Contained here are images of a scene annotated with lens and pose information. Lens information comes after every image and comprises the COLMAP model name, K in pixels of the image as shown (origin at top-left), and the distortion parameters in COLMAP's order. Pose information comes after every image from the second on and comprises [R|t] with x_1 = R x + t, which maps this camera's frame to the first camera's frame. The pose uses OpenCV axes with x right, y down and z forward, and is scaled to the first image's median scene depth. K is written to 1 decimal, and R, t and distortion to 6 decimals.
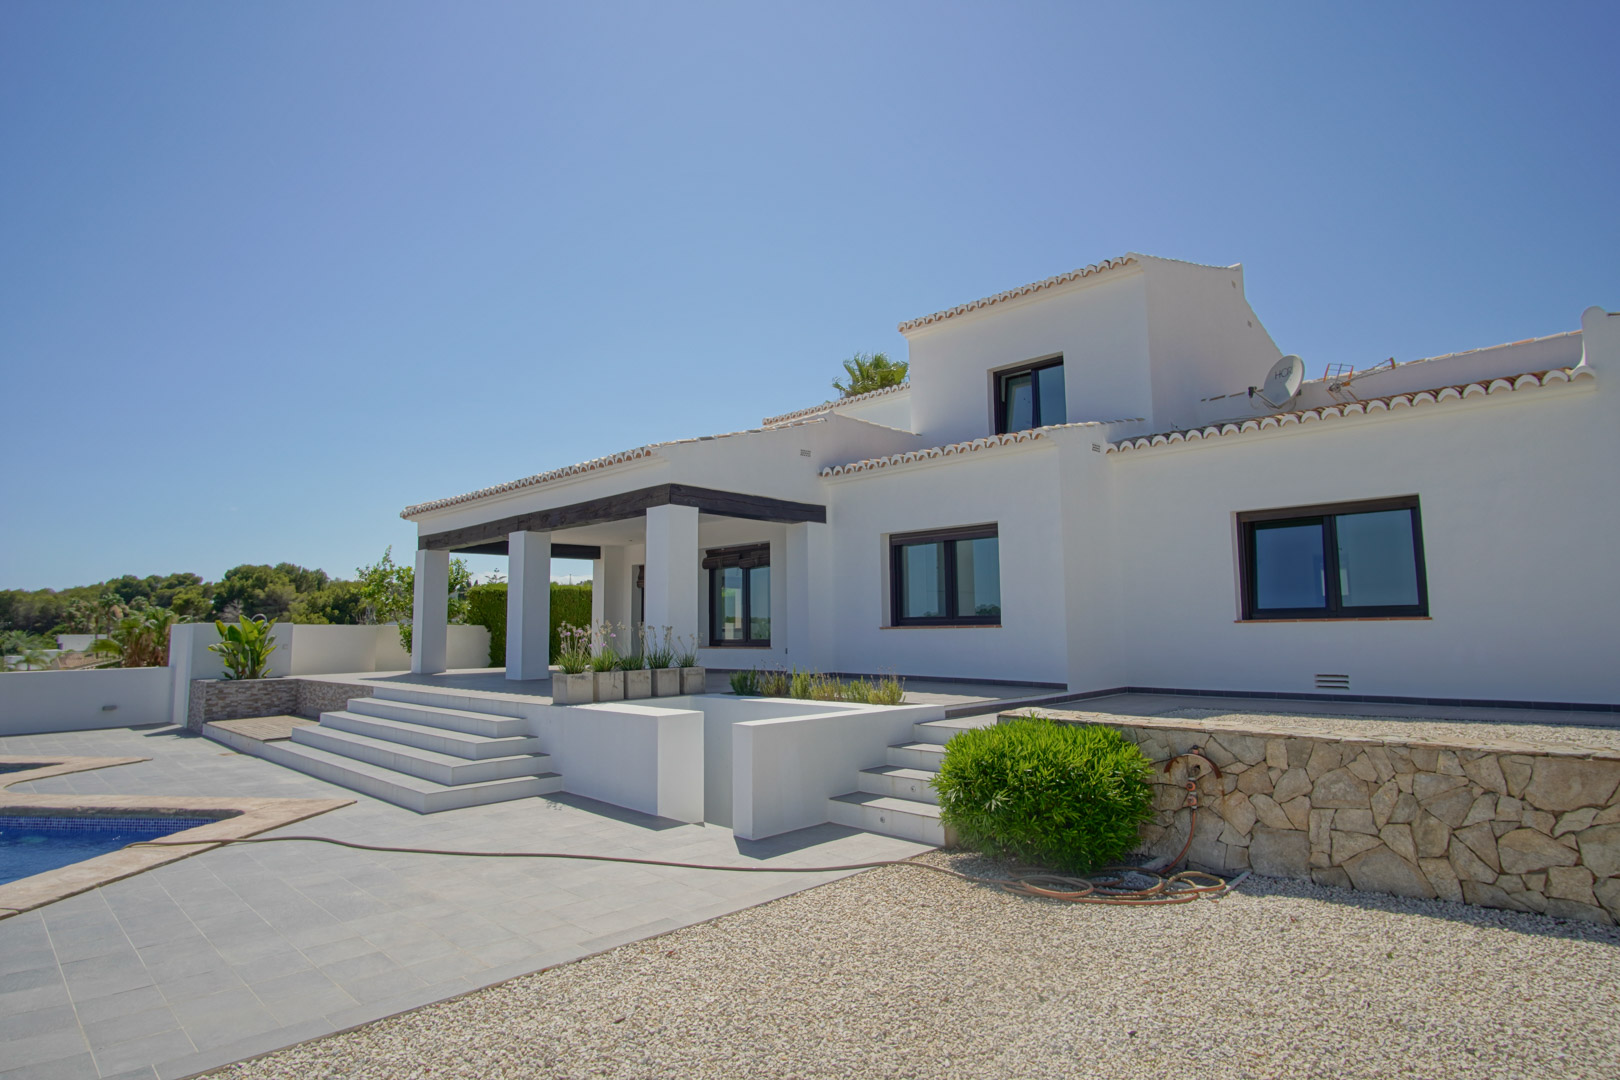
lens RADIAL K [[858.1, 0, 810.0], [0, 858.1, 540.0], [0, 0, 1]] dist [-0.018500, 0.000813]
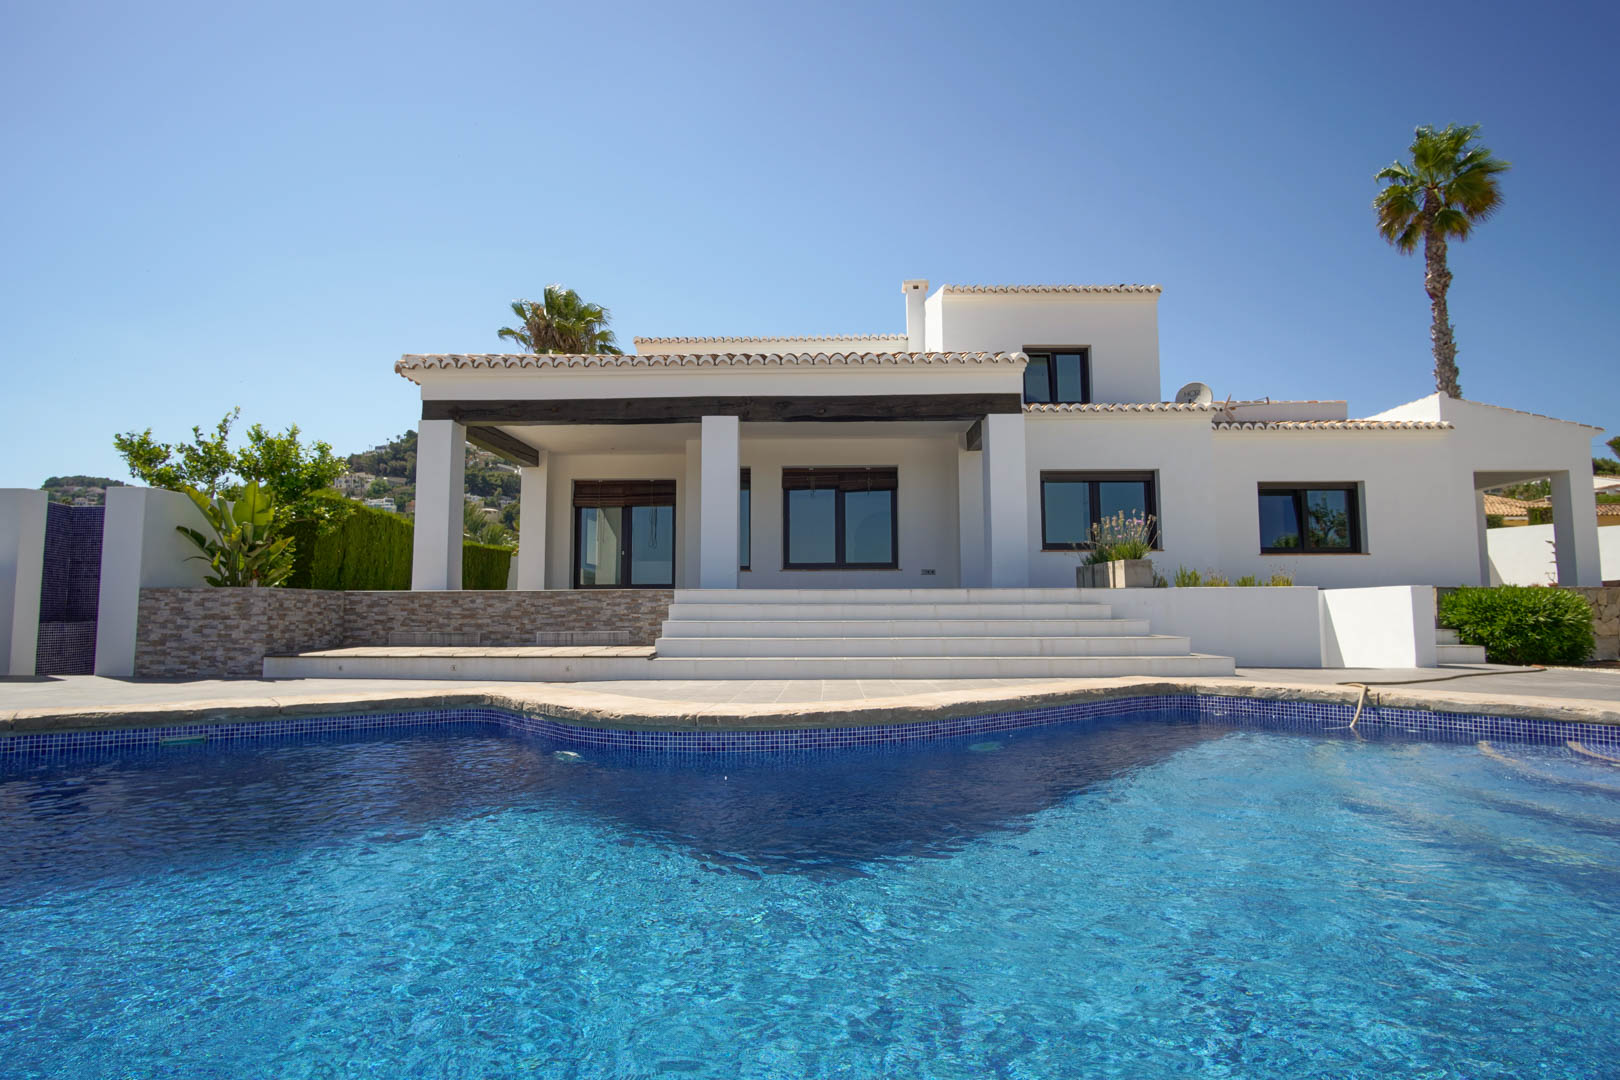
lens RADIAL K [[858.1, 0, 810.0], [0, 858.1, 540.0], [0, 0, 1]] dist [-0.018500, 0.000813]
pose [[0.733877, 0.064803, 0.676184, -1.087457], [-0.076477, 0.996992, -0.012547, 0.148765], [-0.674963, -0.042505, 0.736626, 0.424684]]
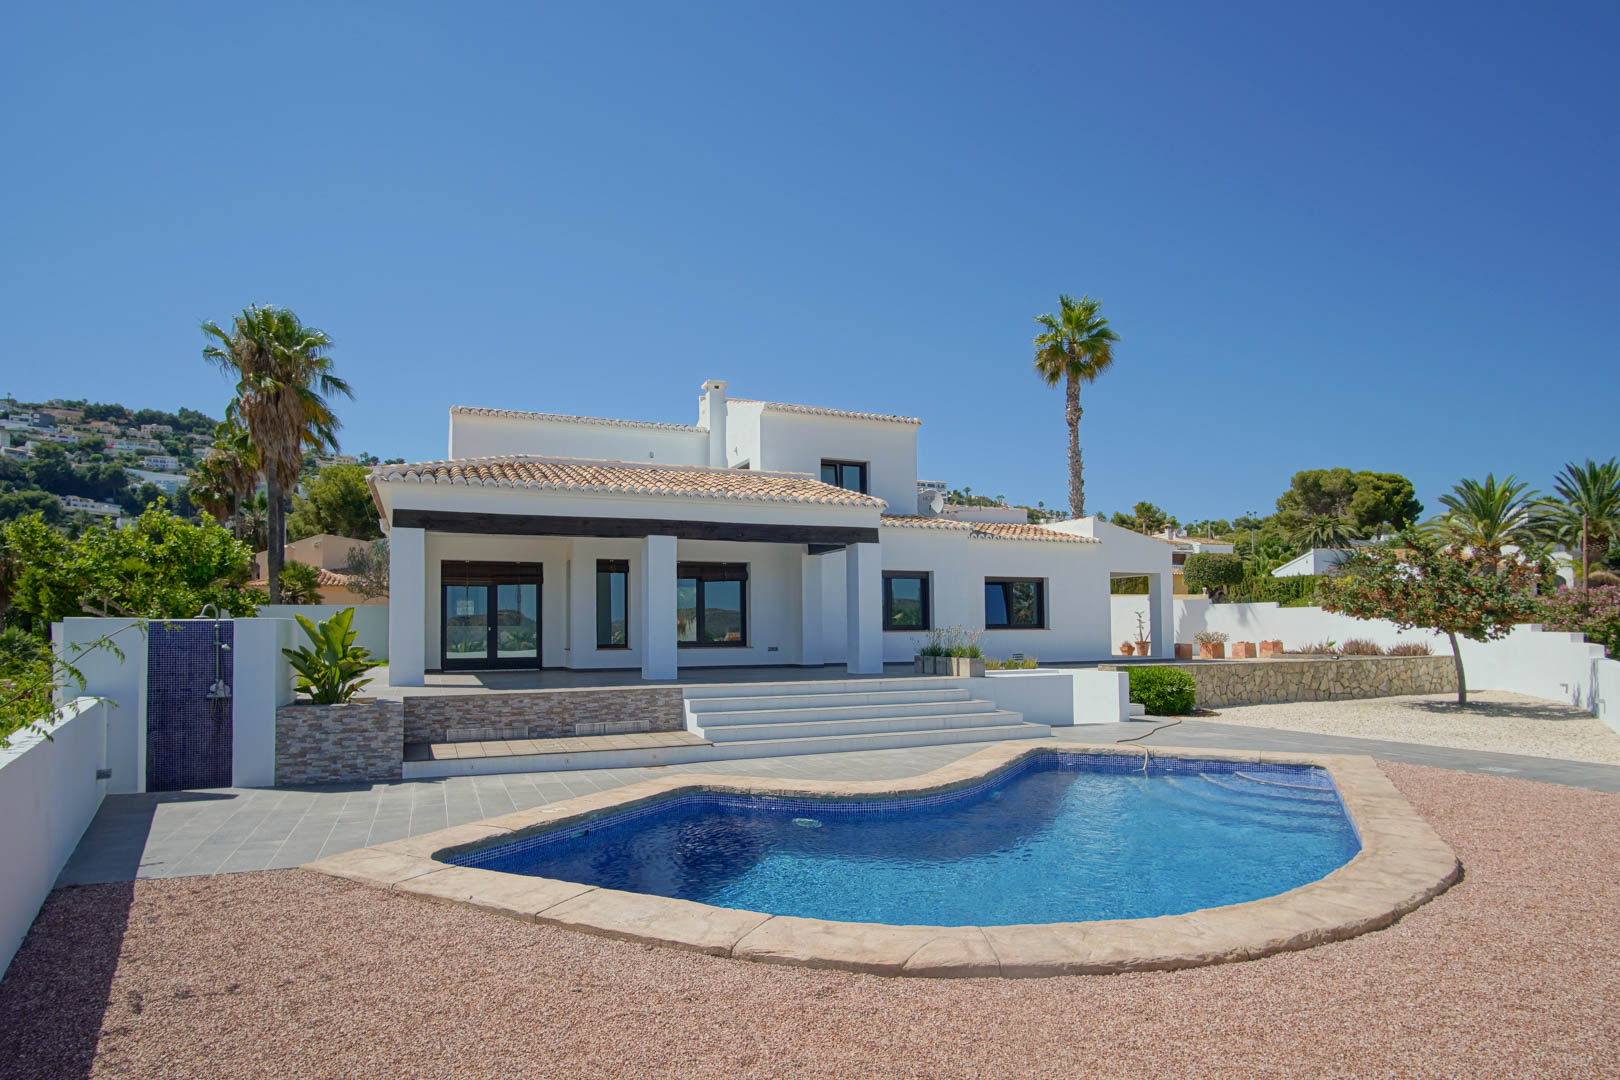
lens RADIAL K [[894.6, 0, 806.4], [0, 894.6, 604.5], [0, 0, 1]] dist [-0.019824, 0.001457]
pose [[0.390226, 0.034607, 0.920068, -1.635472], [-0.094289, 0.995542, 0.002545, 0.069717], [-0.915878, -0.087746, 0.391749, 0.549138]]
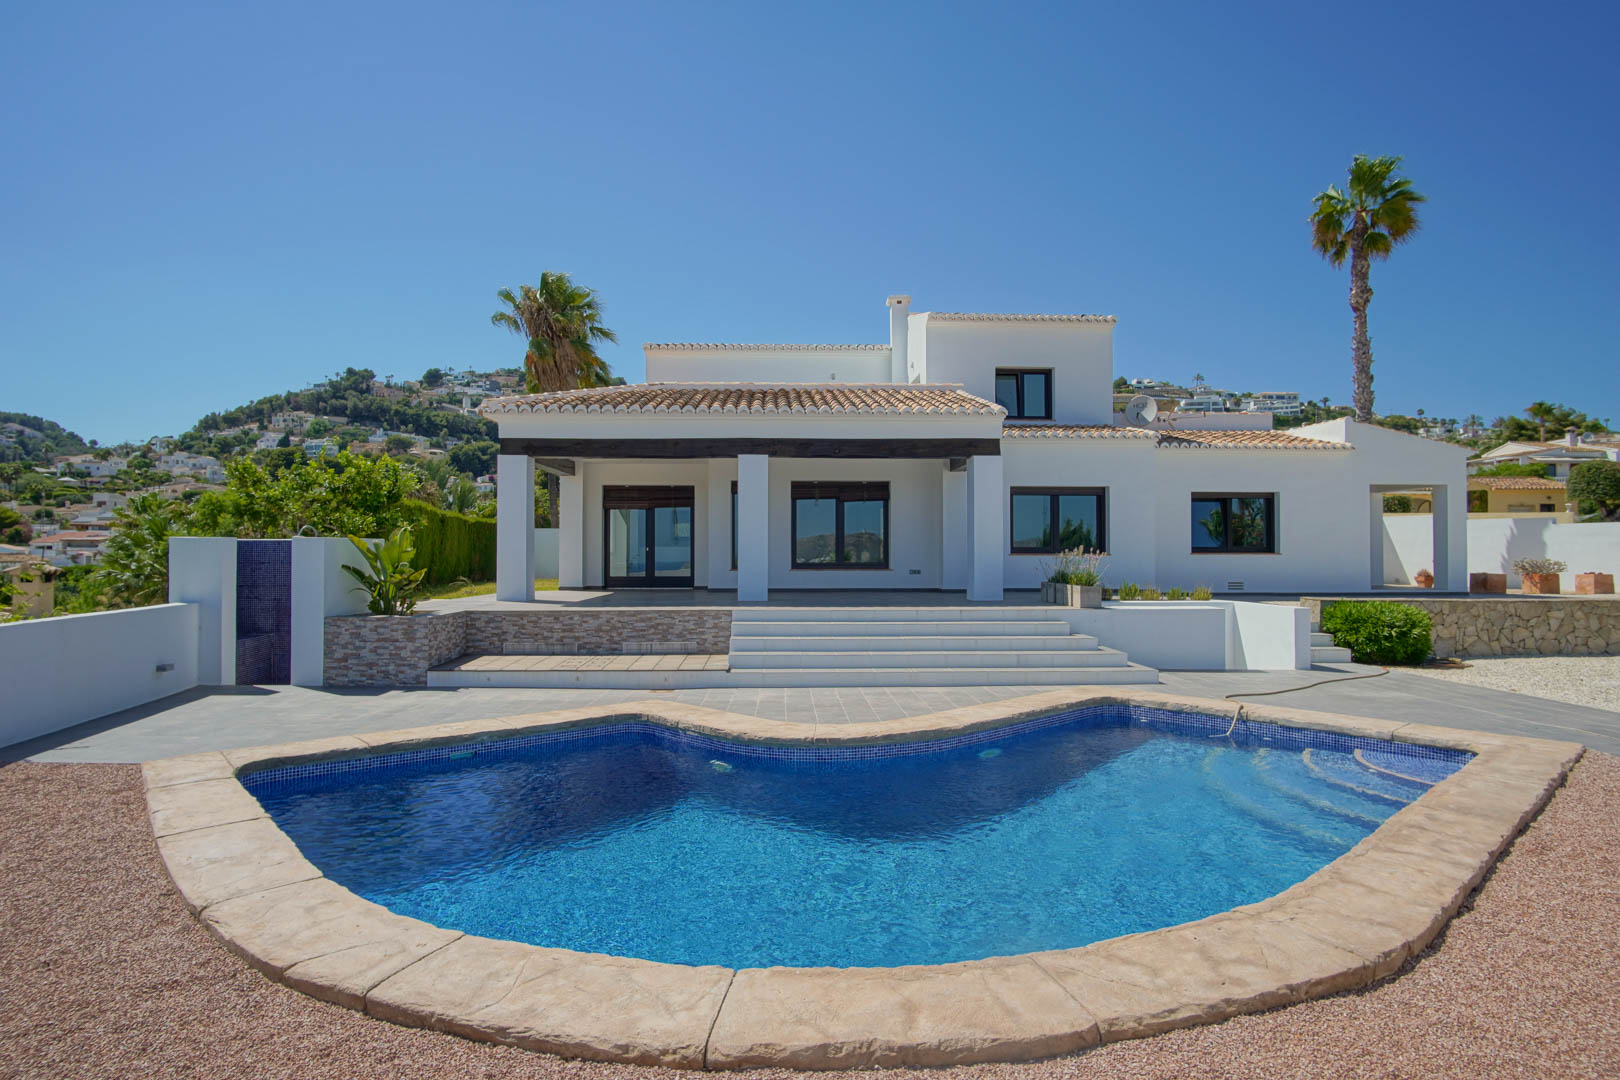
lens RADIAL K [[859.2, 0, 804.3], [0, 859.2, 551.1], [0, 0, 1]] dist [-0.016803, -0.000222]
pose [[0.699545, 0.013985, 0.714452, -1.326371], [-0.083465, 0.994564, 0.062255, 0.045971], [-0.709698, -0.103182, 0.696909, 0.324364]]
